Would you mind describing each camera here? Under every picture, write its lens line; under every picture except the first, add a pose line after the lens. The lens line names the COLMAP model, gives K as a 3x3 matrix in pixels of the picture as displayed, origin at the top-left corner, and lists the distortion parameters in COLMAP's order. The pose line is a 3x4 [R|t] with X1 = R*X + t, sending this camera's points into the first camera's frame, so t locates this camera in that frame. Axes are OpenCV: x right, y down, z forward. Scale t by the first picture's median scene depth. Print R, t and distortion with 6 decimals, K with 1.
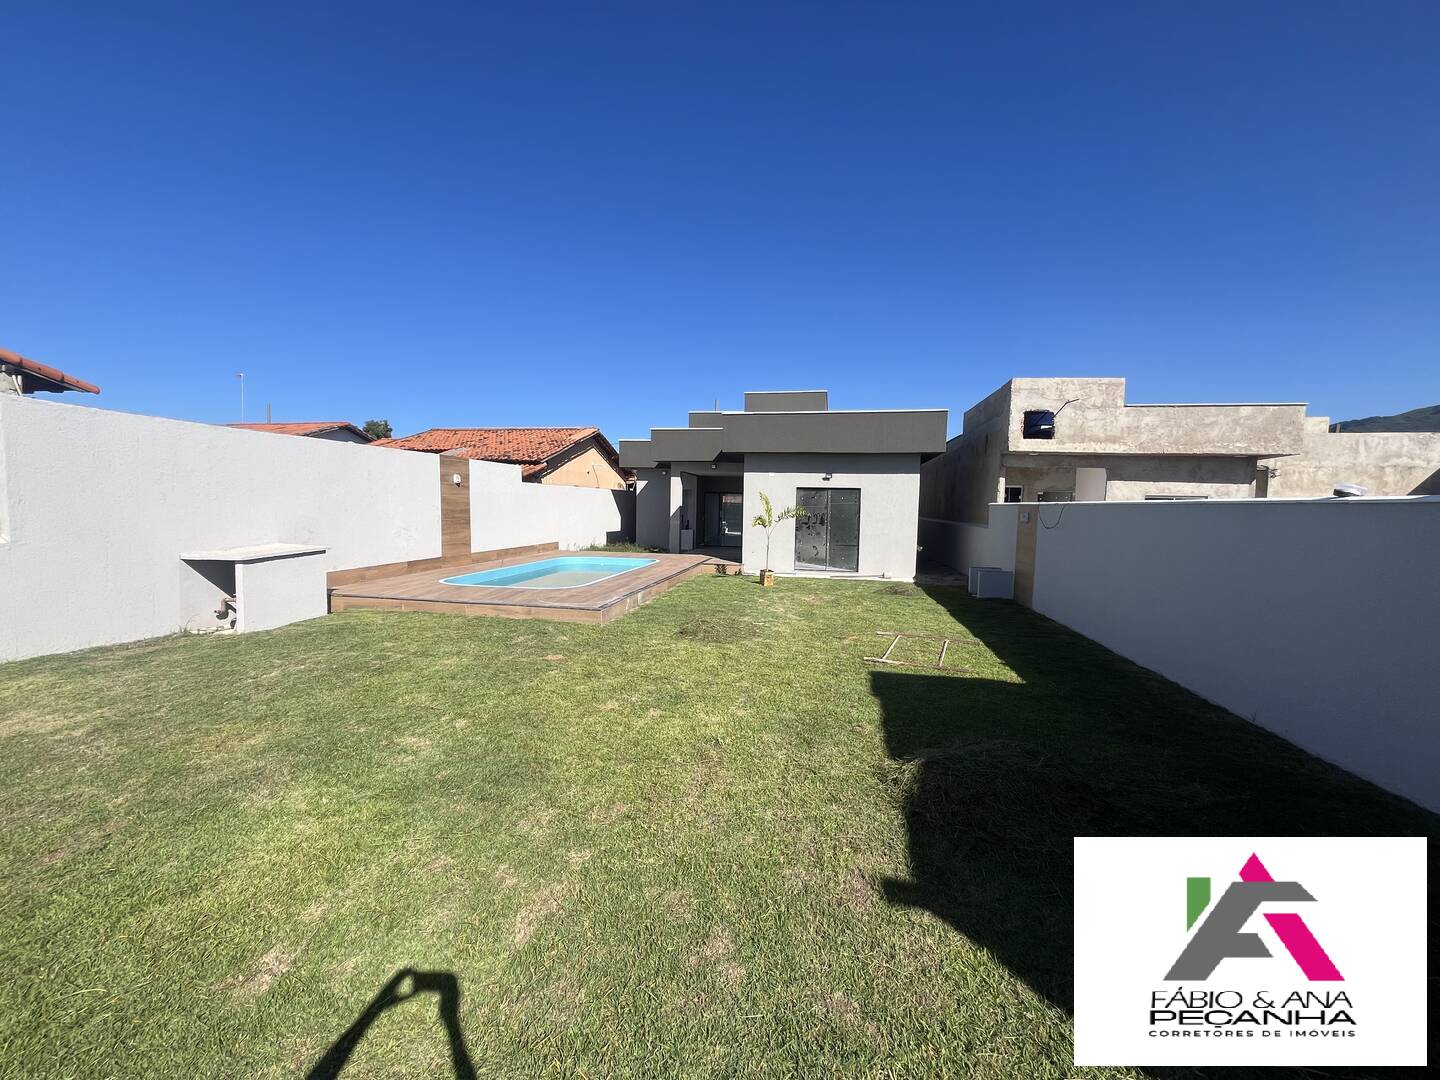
lens RADIAL K [[583.5, 0, 716.2], [0, 583.5, 541.7], [0, 0, 1]] dist [-0.003755, 0.000646]
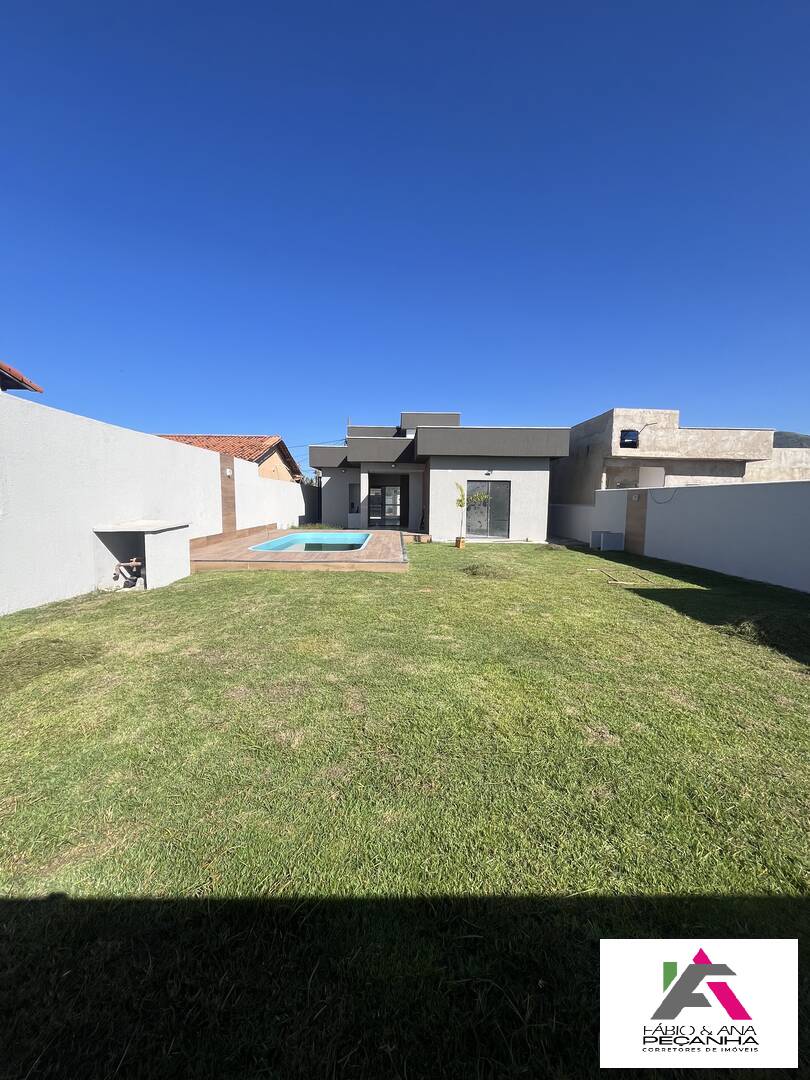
lens RADIAL K [[437.7, 0, 403.5], [0, 437.7, 537.6], [0, 0, 1]] dist [-0.003755, 0.000646]
pose [[0.978522, -0.025743, 0.204528, -0.278999], [0.020738, 0.999432, 0.026577, 0.018851], [-0.205095, -0.021764, 0.978500, -0.022914]]
